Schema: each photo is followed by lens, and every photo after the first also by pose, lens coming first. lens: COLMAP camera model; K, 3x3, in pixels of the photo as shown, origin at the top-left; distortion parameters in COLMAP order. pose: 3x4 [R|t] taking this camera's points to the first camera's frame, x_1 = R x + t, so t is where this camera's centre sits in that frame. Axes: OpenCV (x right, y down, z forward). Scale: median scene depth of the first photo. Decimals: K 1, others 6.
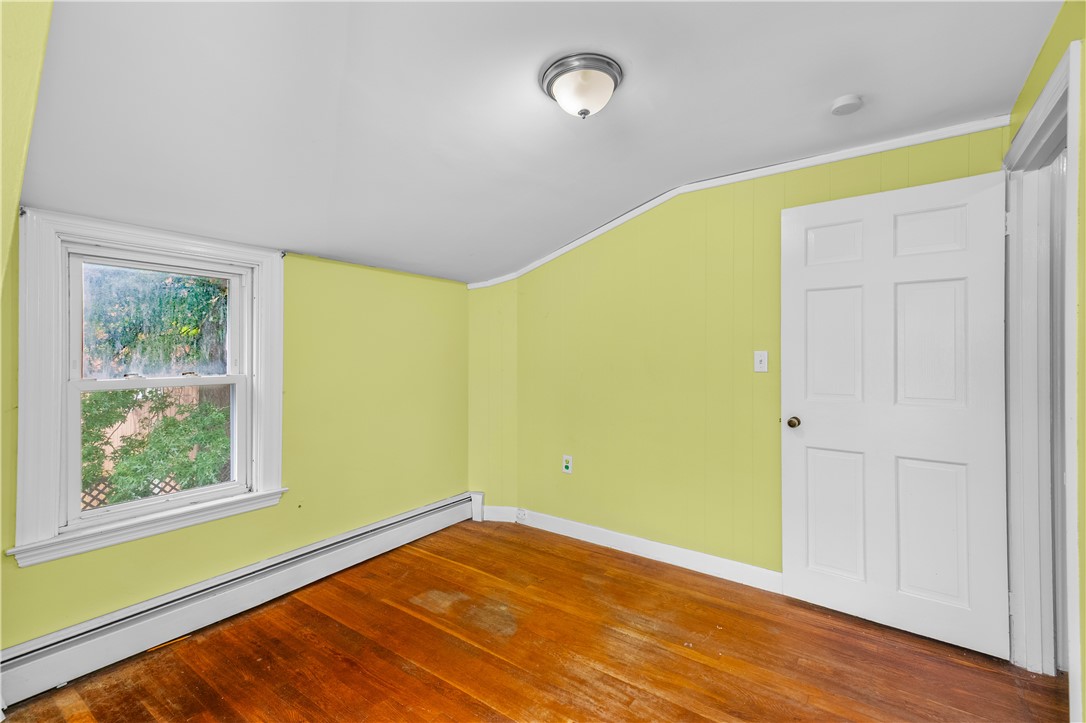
lens RADIAL K [[486.7, 0, 543.8], [0, 486.7, 359.8], [0, 0, 1]] dist [0.021681, -0.000106]
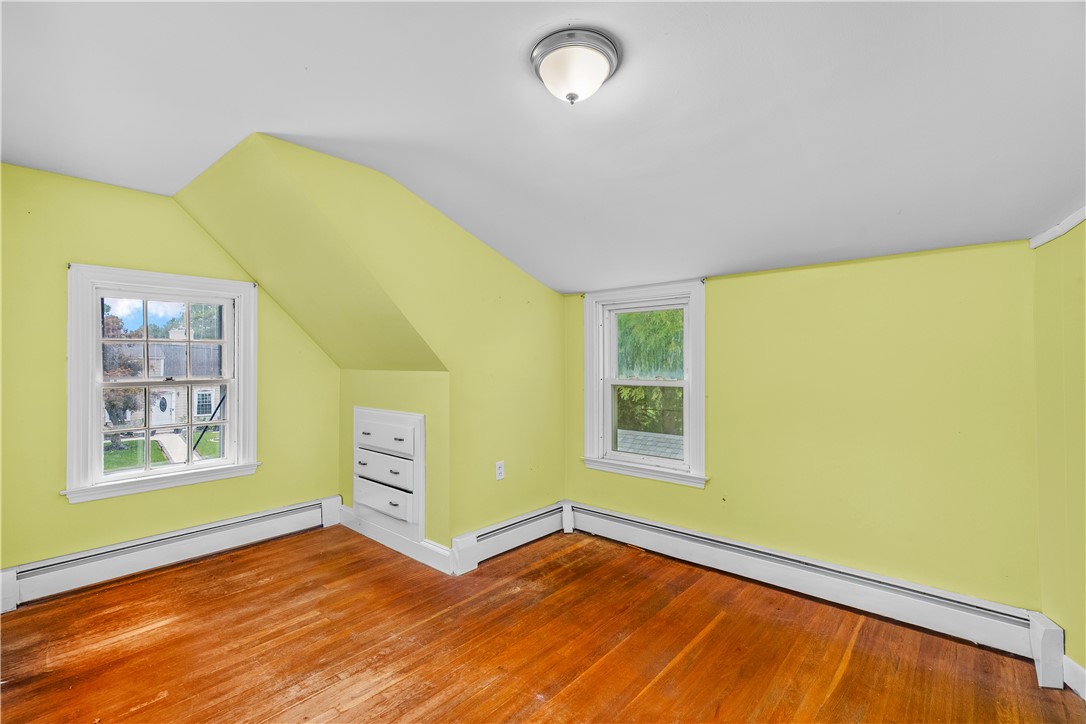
lens RADIAL K [[486.7, 0, 543.8], [0, 486.7, 360.3], [0, 0, 1]] dist [0.021681, -0.000106]
pose [[-0.105718, -0.009333, -0.994352, 0.801292], [-0.014371, 0.999866, -0.007857, -0.006144], [0.994292, 0.013459, -0.105838, 0.844422]]
